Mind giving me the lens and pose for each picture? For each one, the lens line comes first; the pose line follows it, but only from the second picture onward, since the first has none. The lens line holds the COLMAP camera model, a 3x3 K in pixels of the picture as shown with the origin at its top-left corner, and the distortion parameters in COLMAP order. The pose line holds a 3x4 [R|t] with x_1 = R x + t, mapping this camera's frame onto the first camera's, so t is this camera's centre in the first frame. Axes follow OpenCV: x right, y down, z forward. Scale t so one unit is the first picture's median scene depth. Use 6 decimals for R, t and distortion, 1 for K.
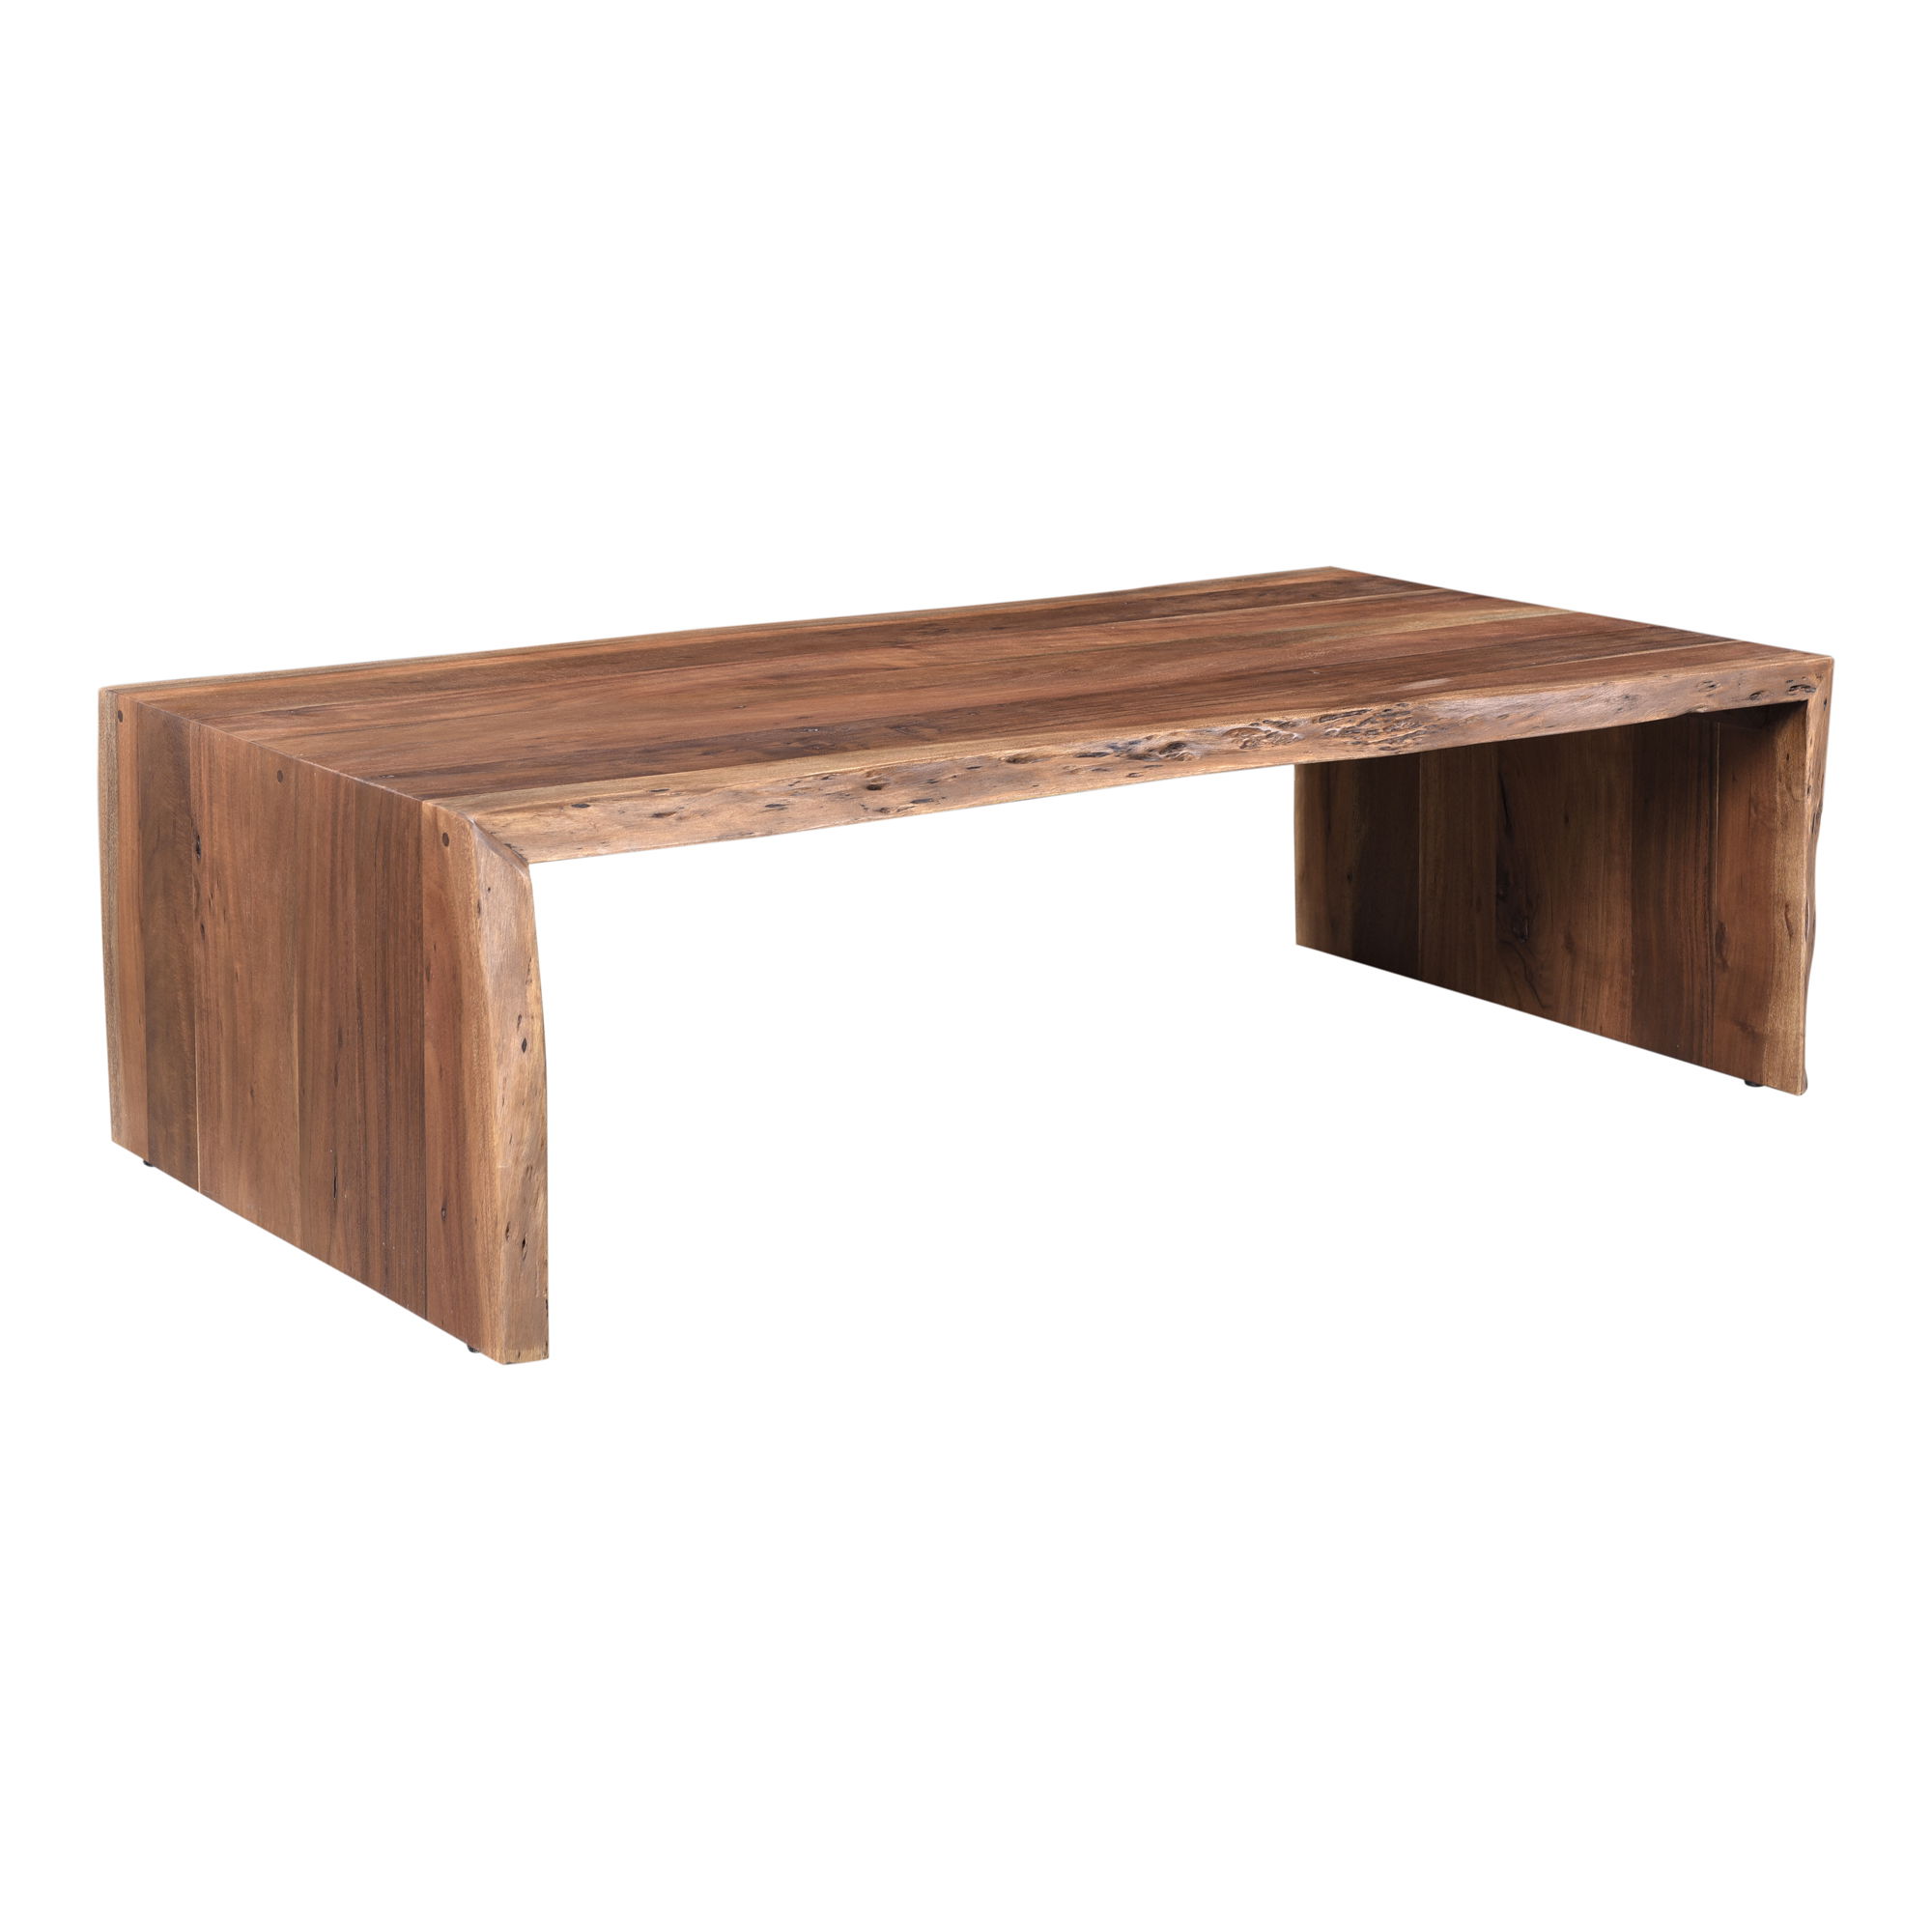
lens RADIAL K [[4865.5, 0, 965.2], [0, 4865.5, 966.2], [0, 0, 1]] dist [-0.080490, 0.000000]
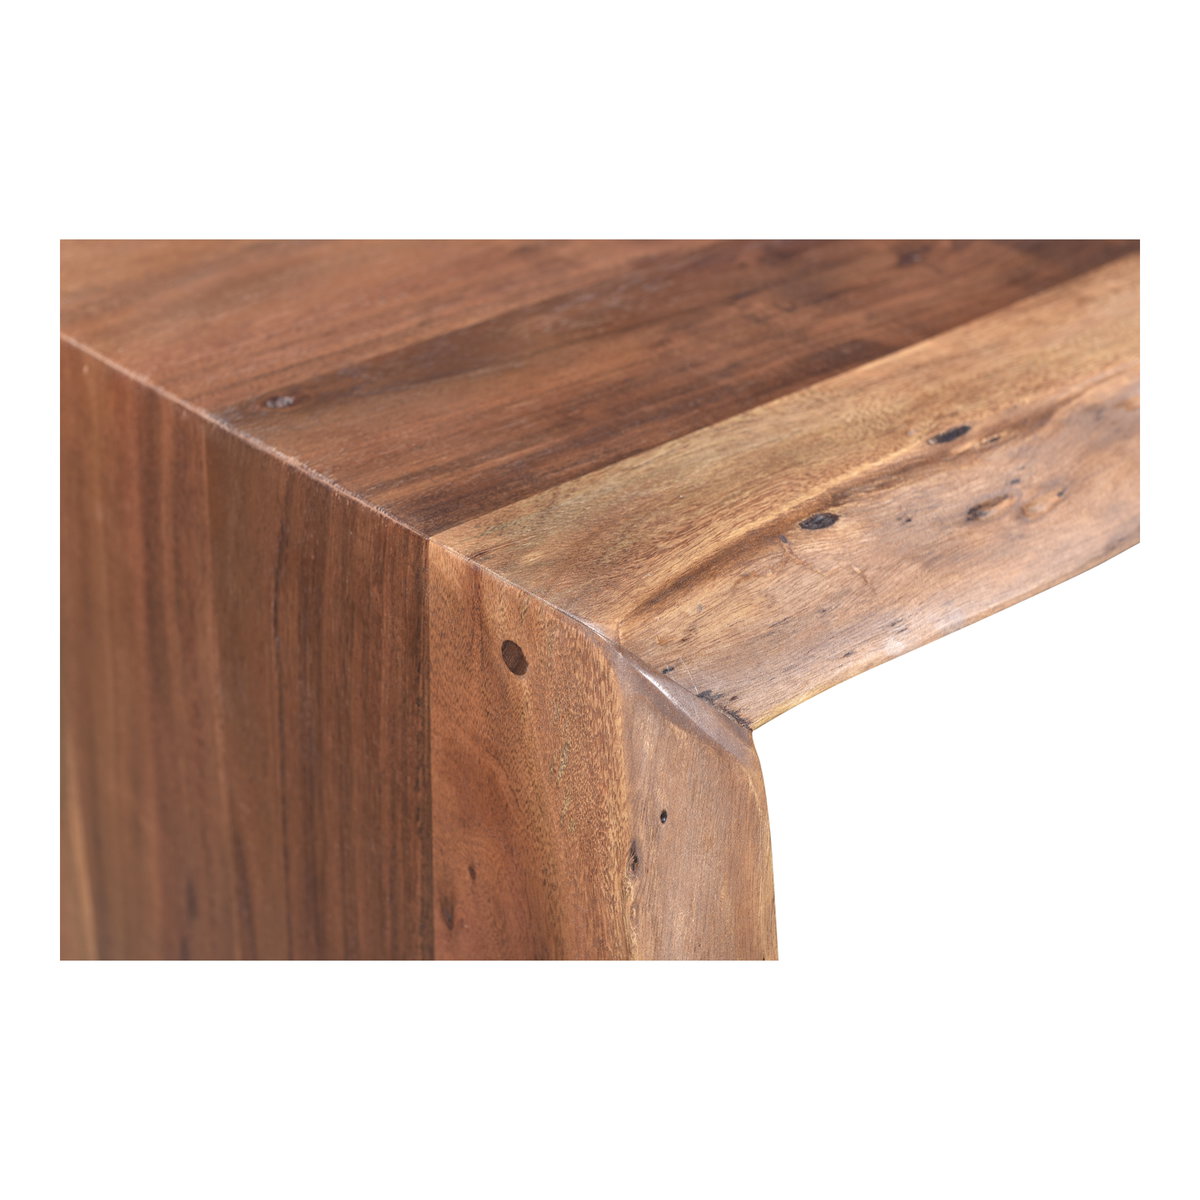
lens RADIAL K [[2338.5, 0, 604.6], [0, 2338.5, 605.1], [0, 0, 1]] dist [-0.005155, 0.000000]
pose [[0.984342, -0.080482, 0.156825, -0.121433], [0.030583, 0.954166, 0.297710, -0.080779], [-0.173598, -0.288252, 0.941687, 0.777109]]
